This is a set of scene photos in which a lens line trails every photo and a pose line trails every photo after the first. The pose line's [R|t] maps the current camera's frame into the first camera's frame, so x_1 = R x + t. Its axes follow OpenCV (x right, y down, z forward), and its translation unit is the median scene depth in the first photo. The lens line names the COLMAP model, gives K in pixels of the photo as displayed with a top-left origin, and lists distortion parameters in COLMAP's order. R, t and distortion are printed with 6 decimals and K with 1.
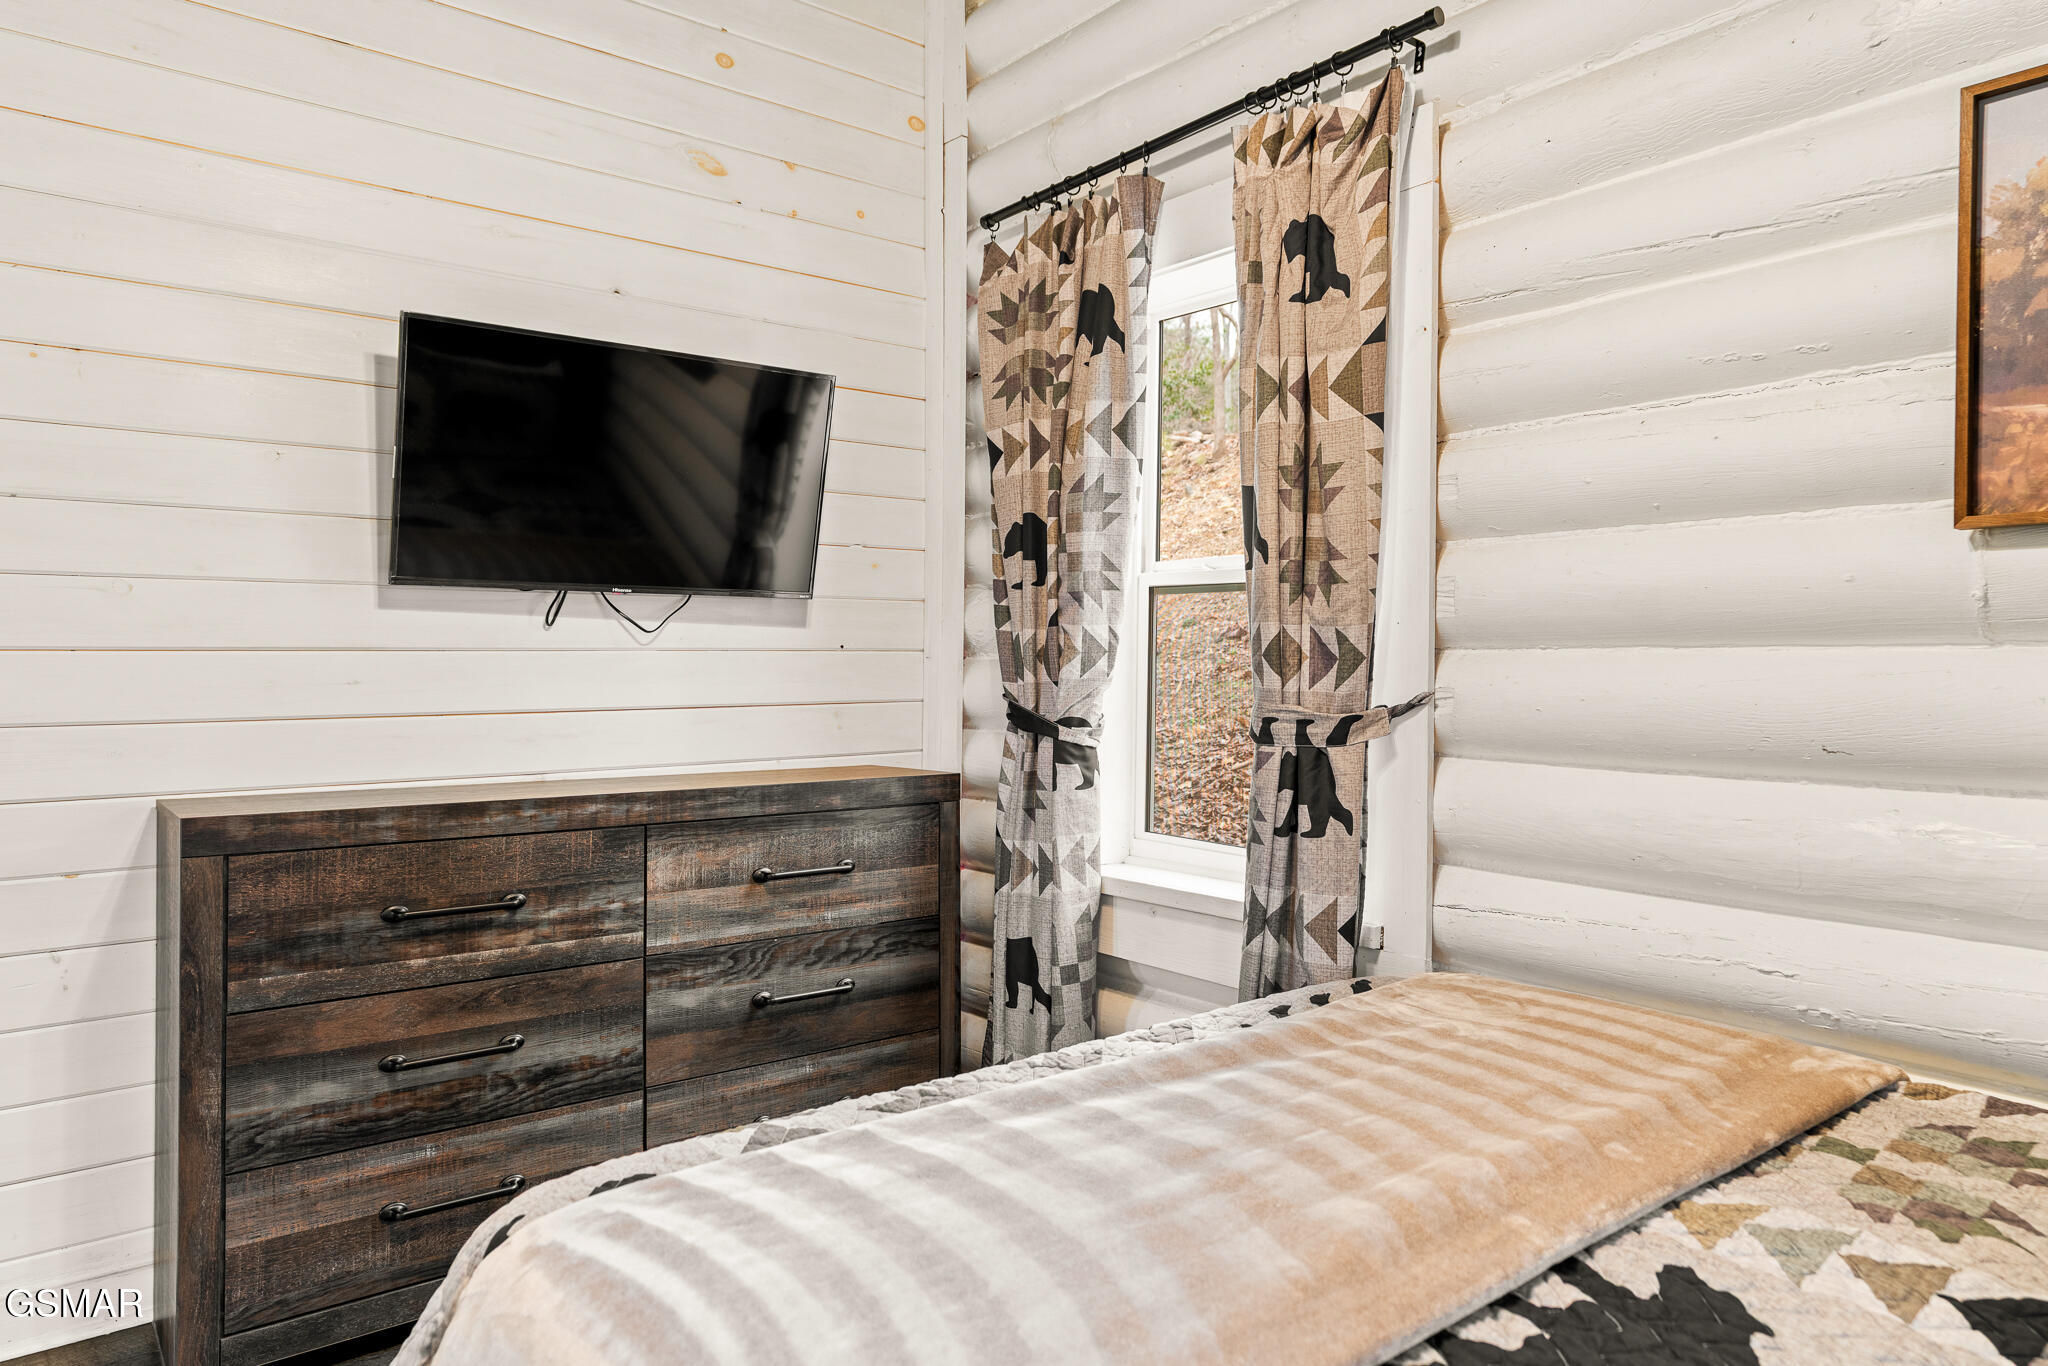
lens RADIAL K [[1296.8, 0, 1024.0], [0, 1296.8, 683.0], [0, 0, 1]] dist [0.003021, 0.002245]
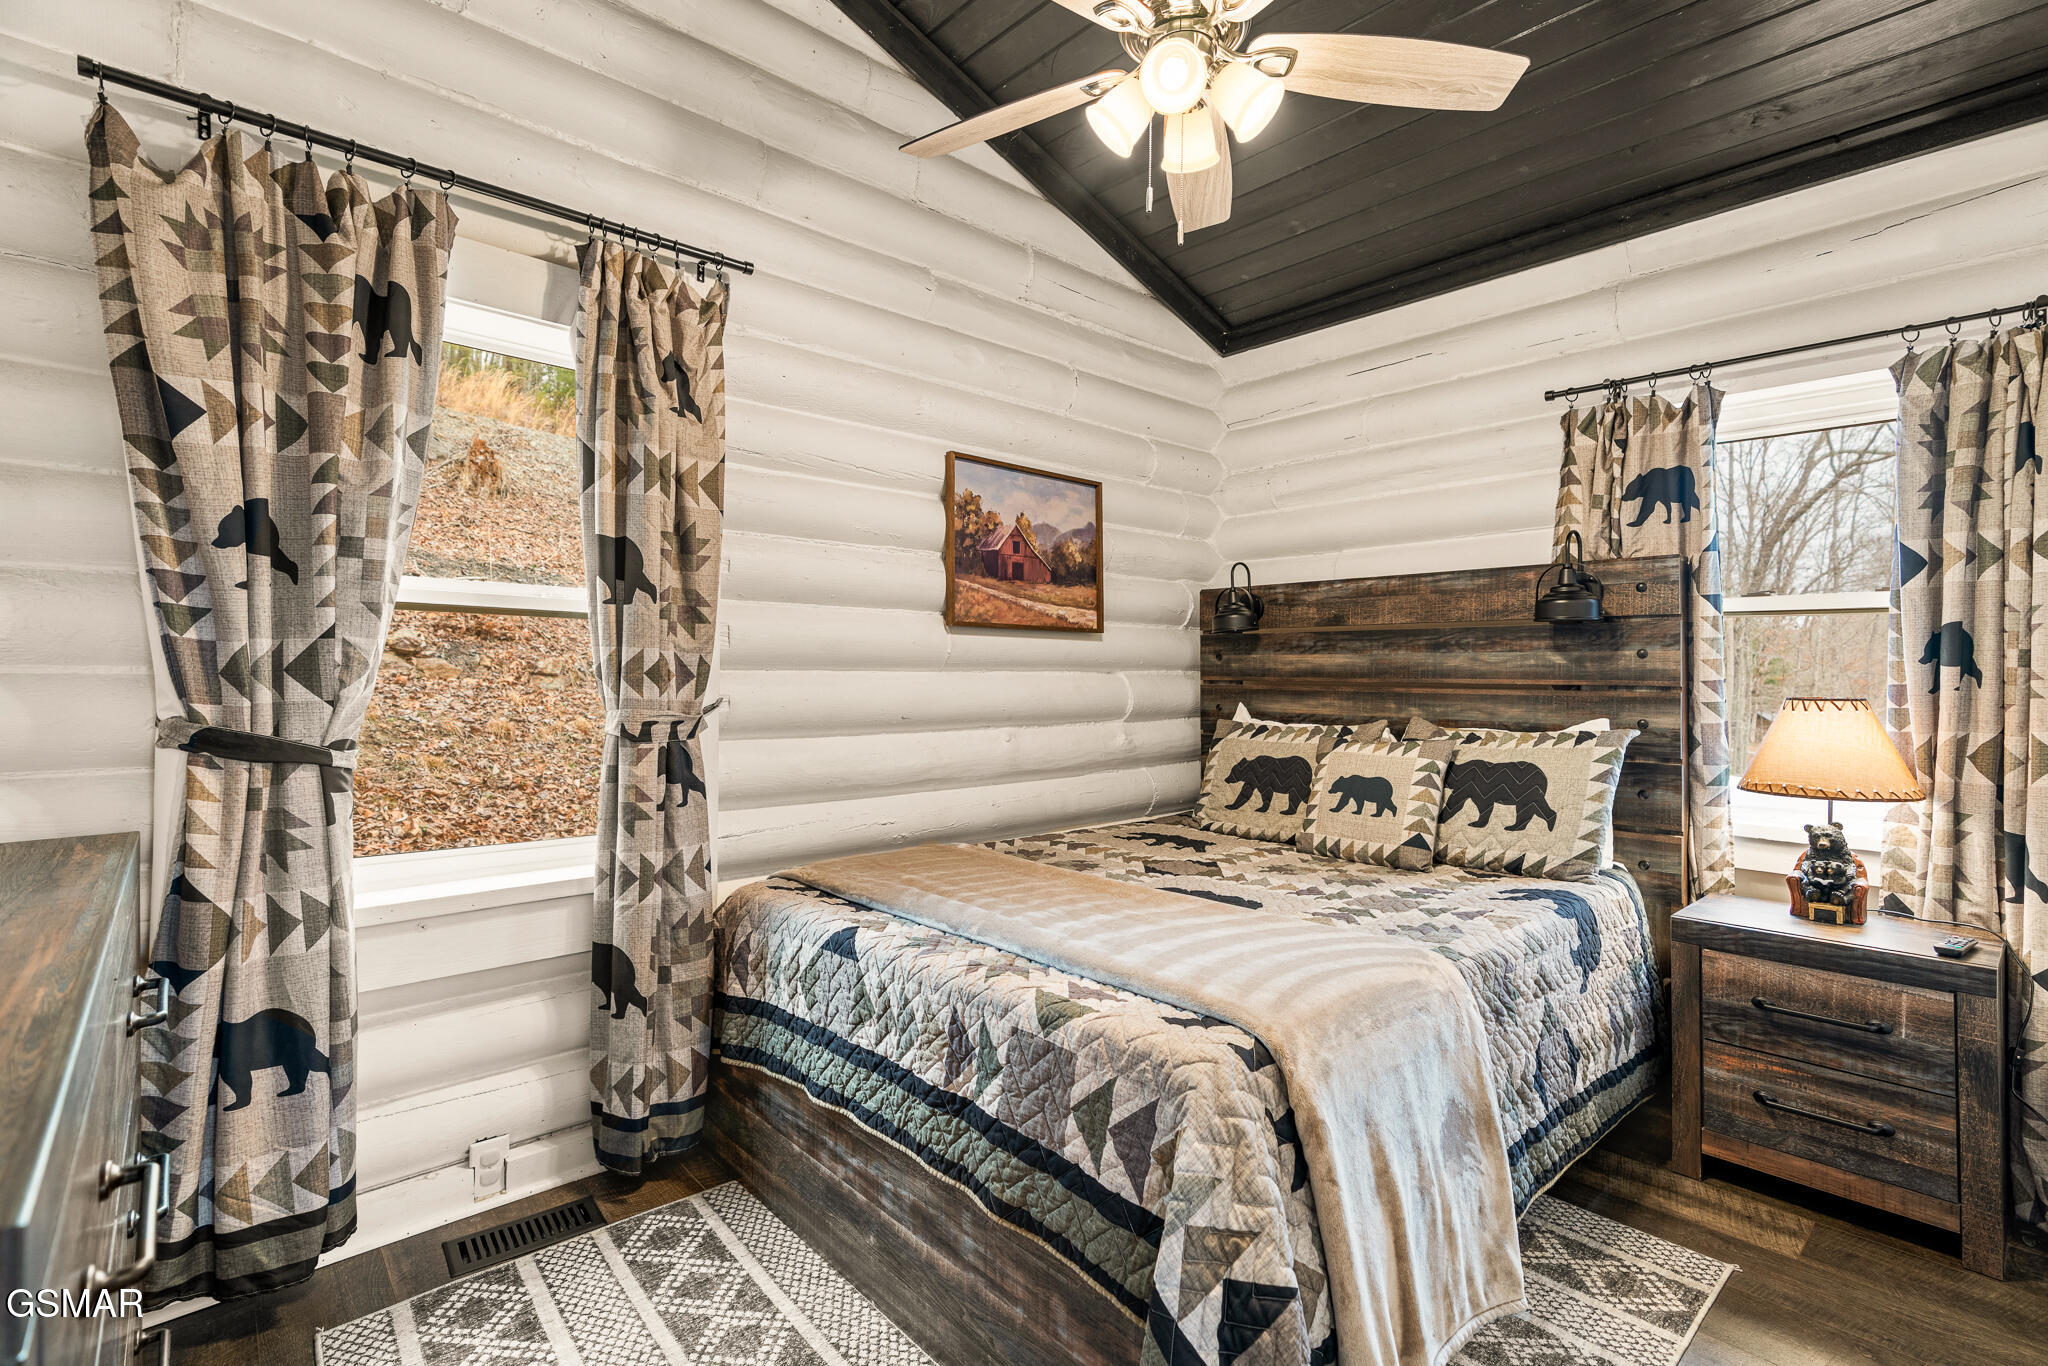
lens RADIAL K [[964.8, 0, 1024.0], [0, 964.8, 683.0], [0, 0, 1]] dist [-0.001081, -0.000061]
pose [[-0.074883, -0.008905, 0.997153, -0.801338], [0.011733, 0.999883, 0.009810, -0.016828], [-0.997123, 0.012435, -0.074770, 0.696438]]
